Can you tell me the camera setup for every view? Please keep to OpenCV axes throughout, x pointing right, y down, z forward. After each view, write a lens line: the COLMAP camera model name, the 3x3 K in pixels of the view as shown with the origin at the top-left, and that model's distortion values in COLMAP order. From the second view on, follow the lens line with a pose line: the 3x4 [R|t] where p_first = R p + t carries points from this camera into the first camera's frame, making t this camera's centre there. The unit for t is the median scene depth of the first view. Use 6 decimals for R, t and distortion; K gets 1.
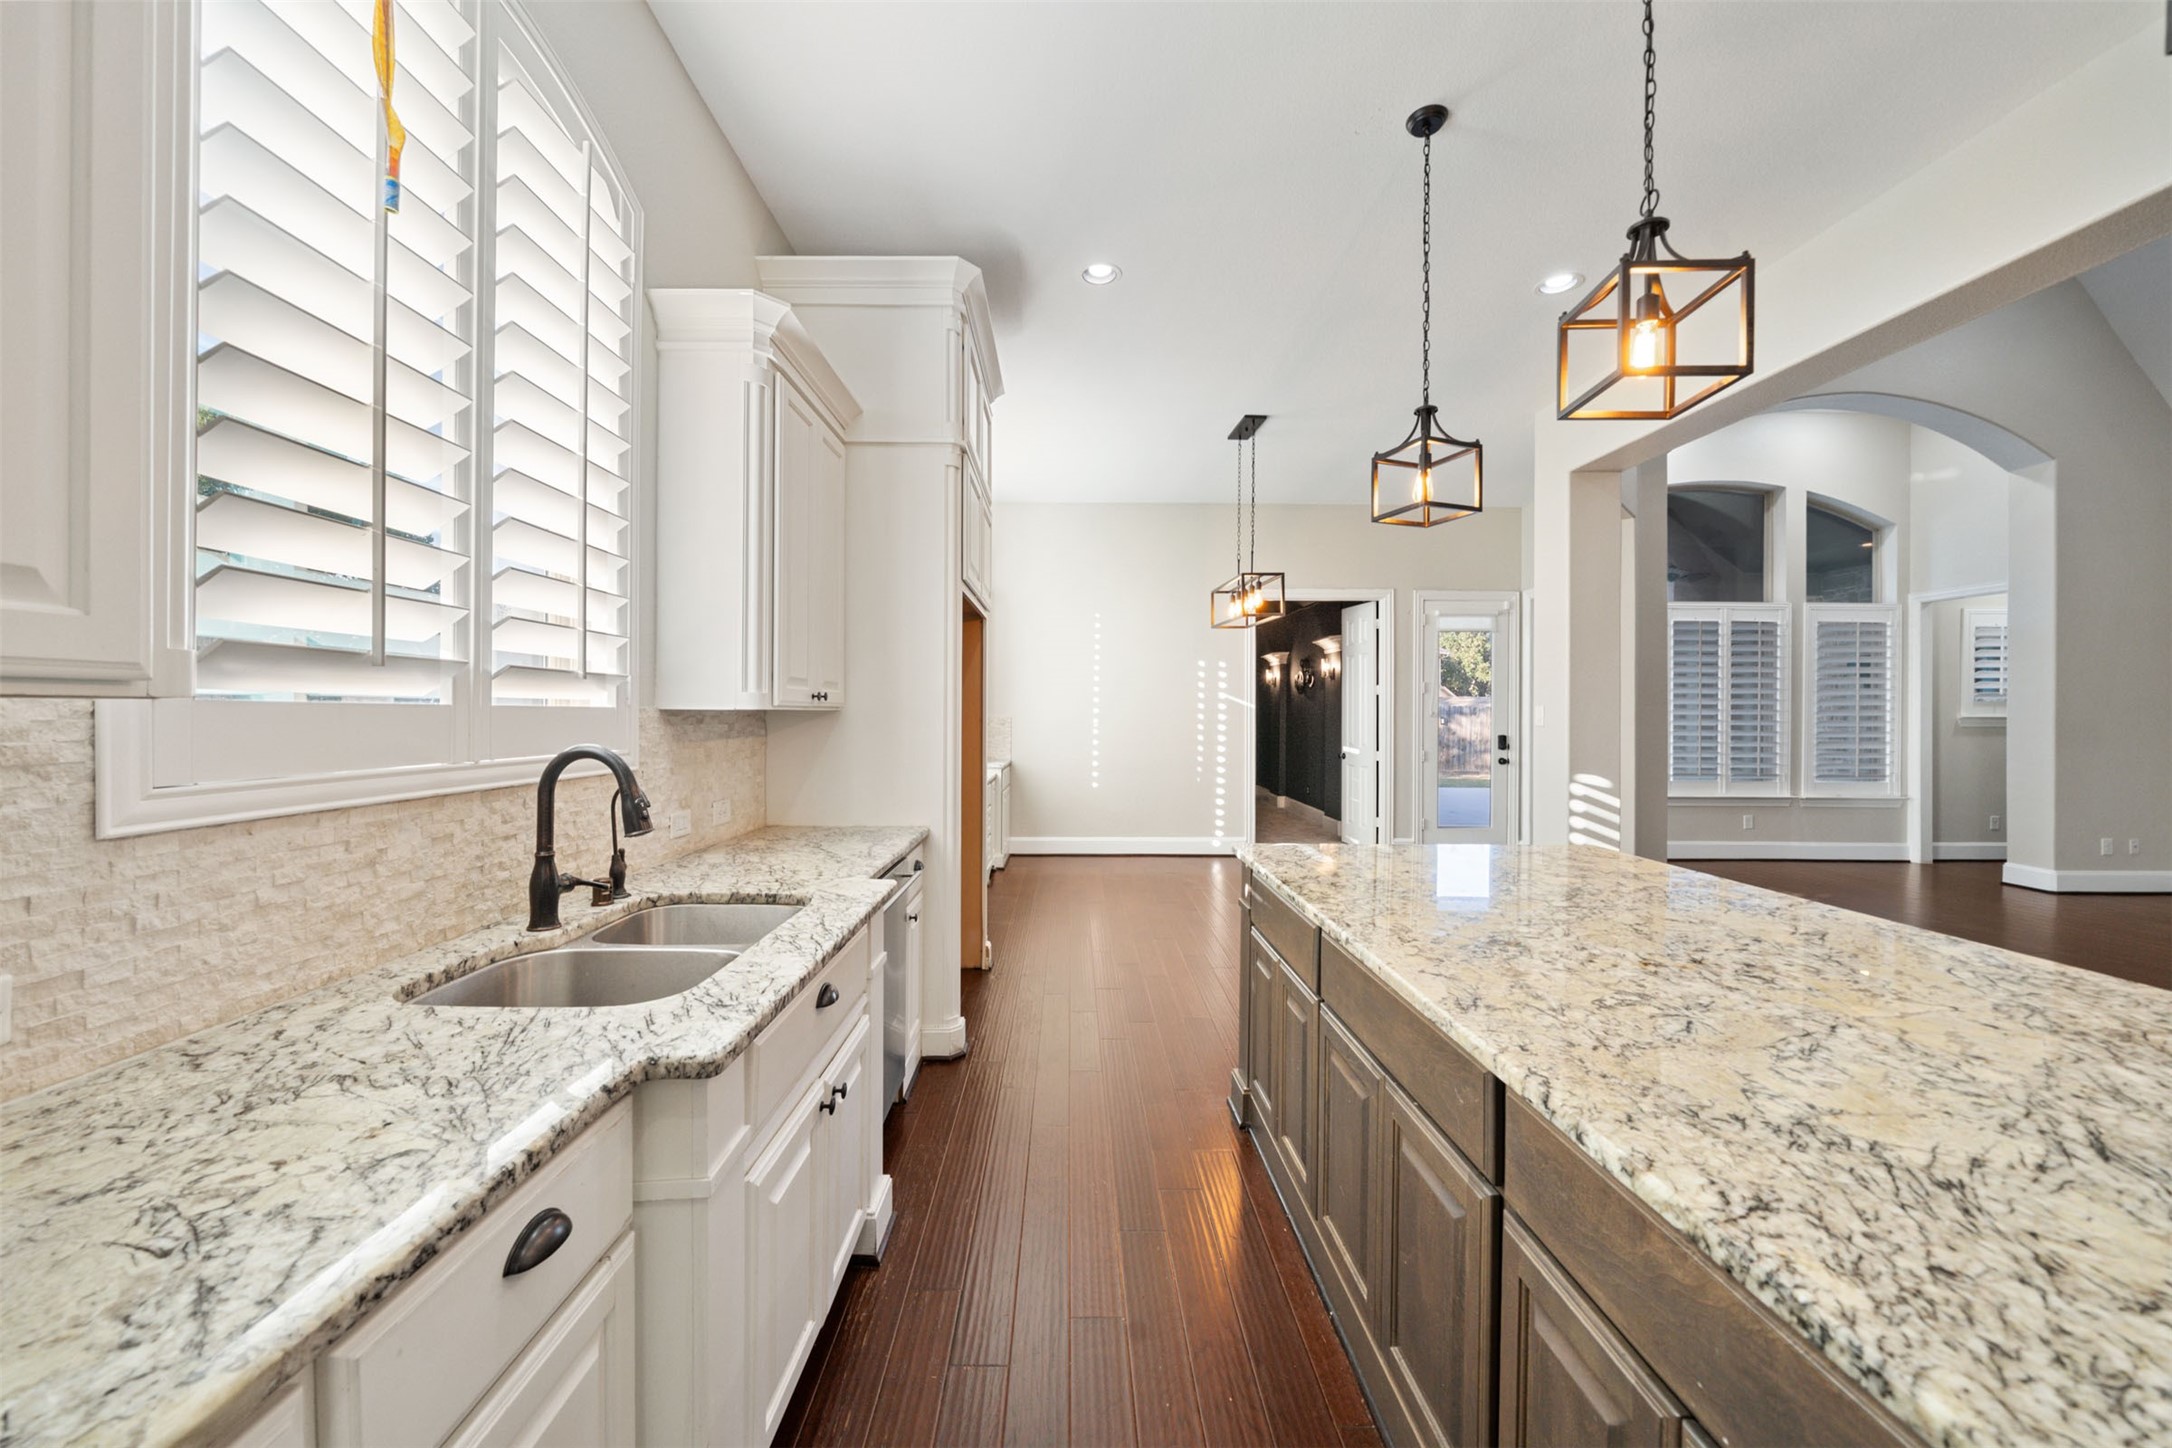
lens RADIAL K [[788.3, 0, 1077.4], [0, 788.3, 722.9], [0, 0, 1]] dist [0.000009, 0.000006]
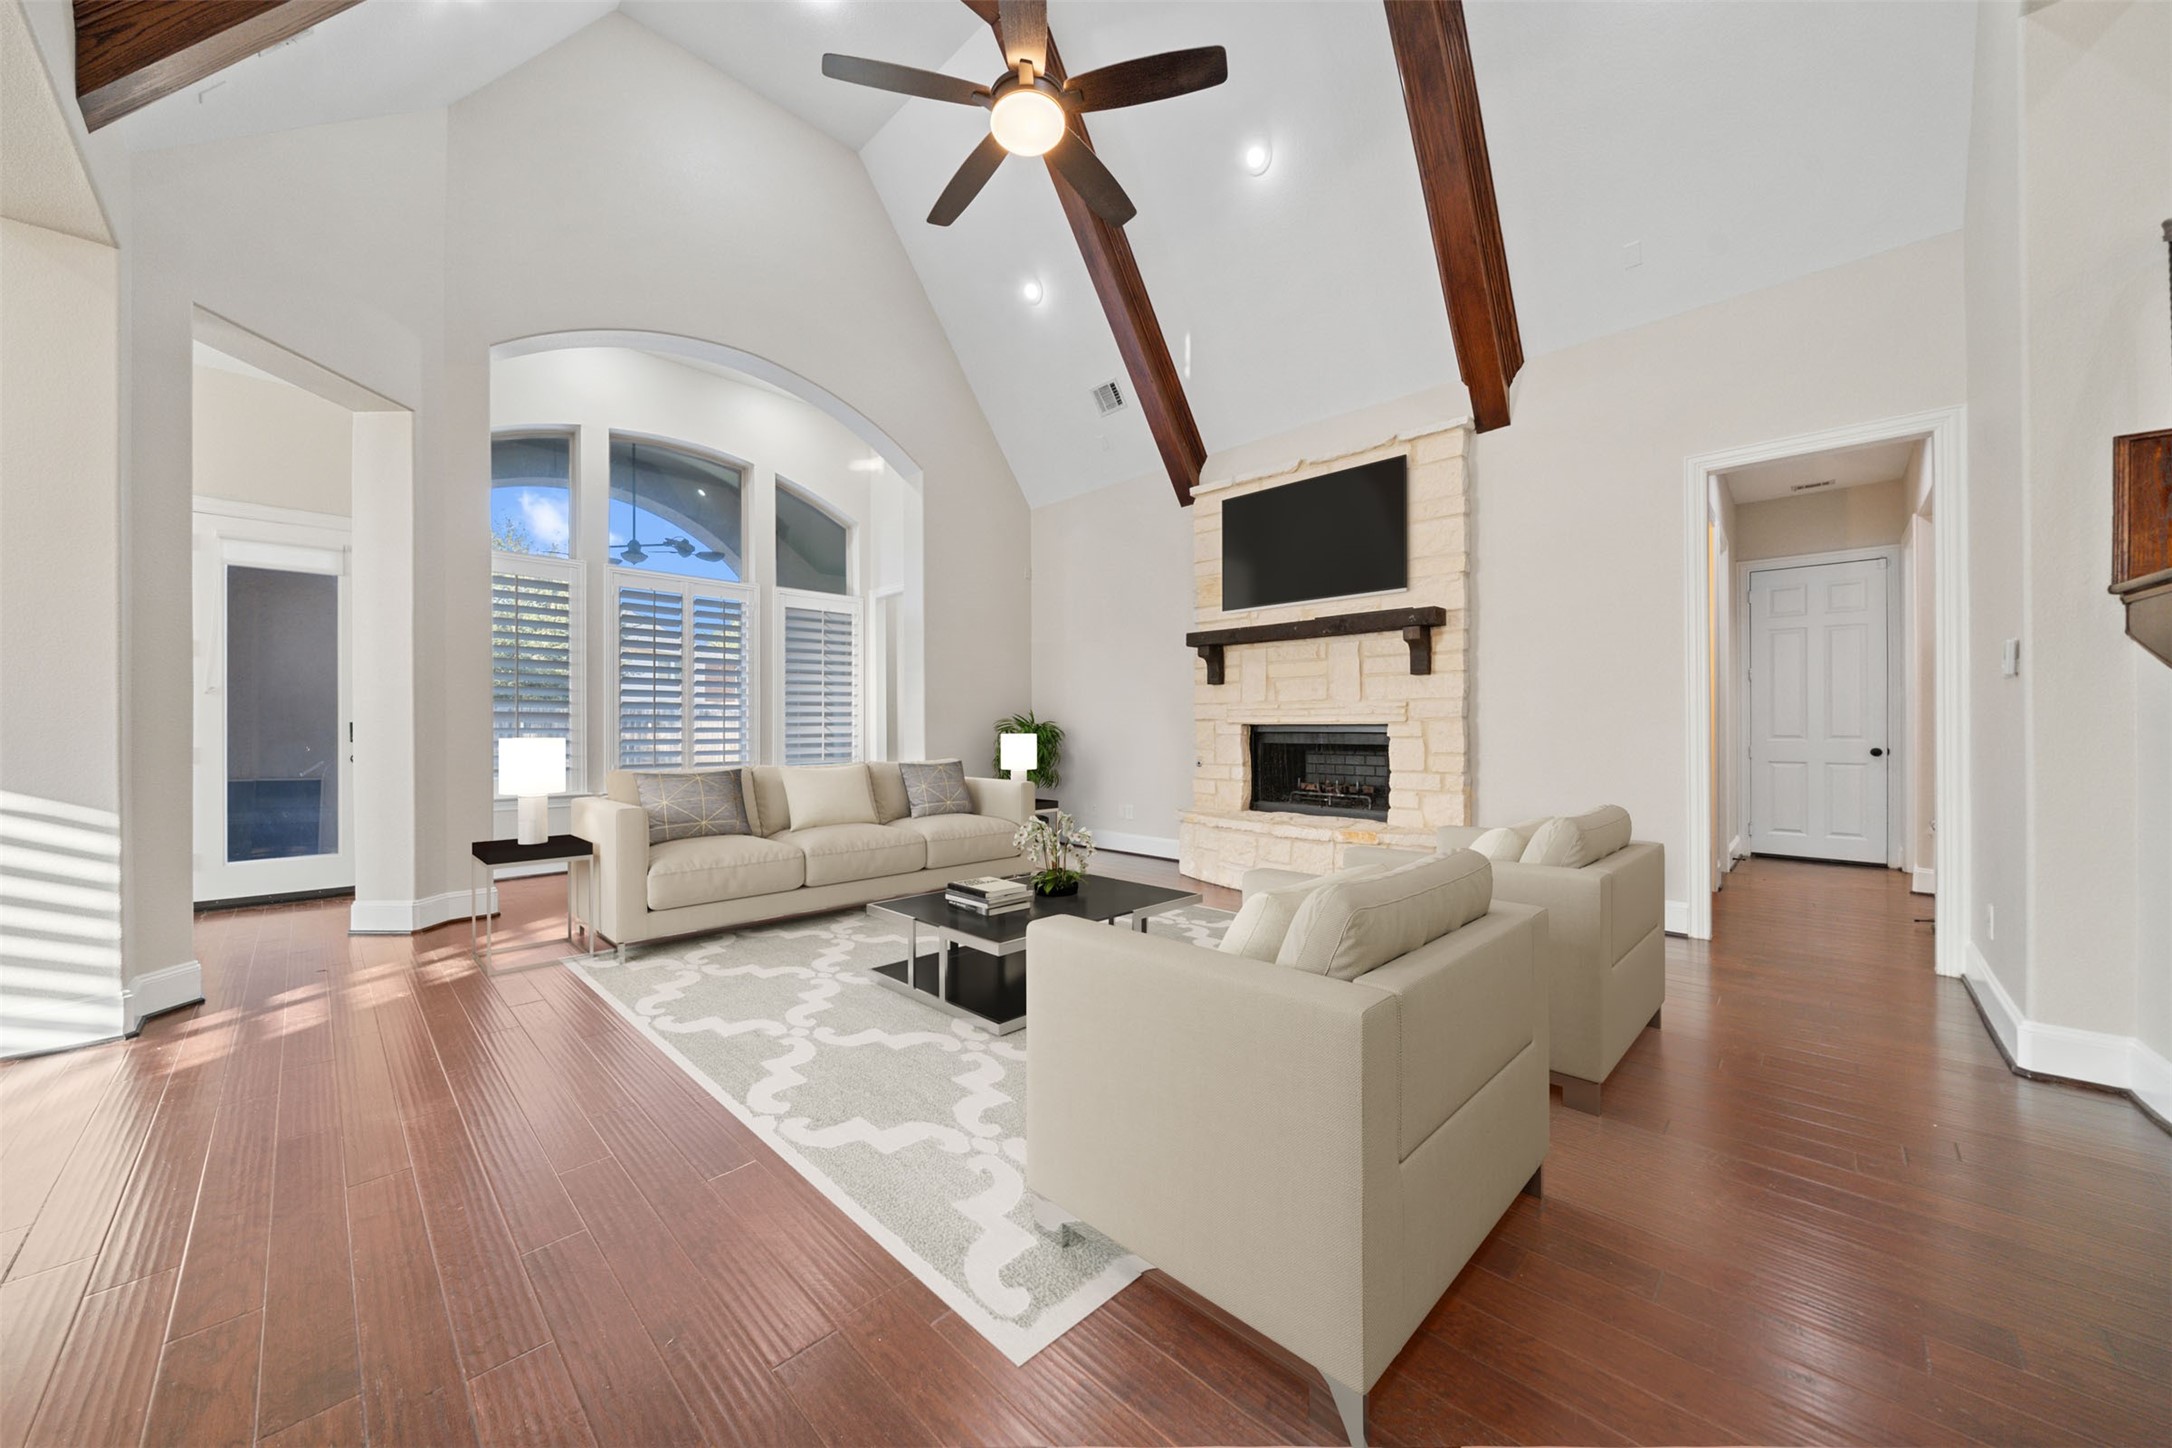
lens RADIAL K [[749.5, 0, 1085.8], [0, 749.5, 726.8], [0, 0, 1]] dist [-0.007217, 0.000795]
pose [[0.710776, -0.007188, 0.703382, 0.550265], [0.006371, 0.999973, 0.003781, 0.019703], [-0.703390, 0.001794, 0.710802, 0.078156]]
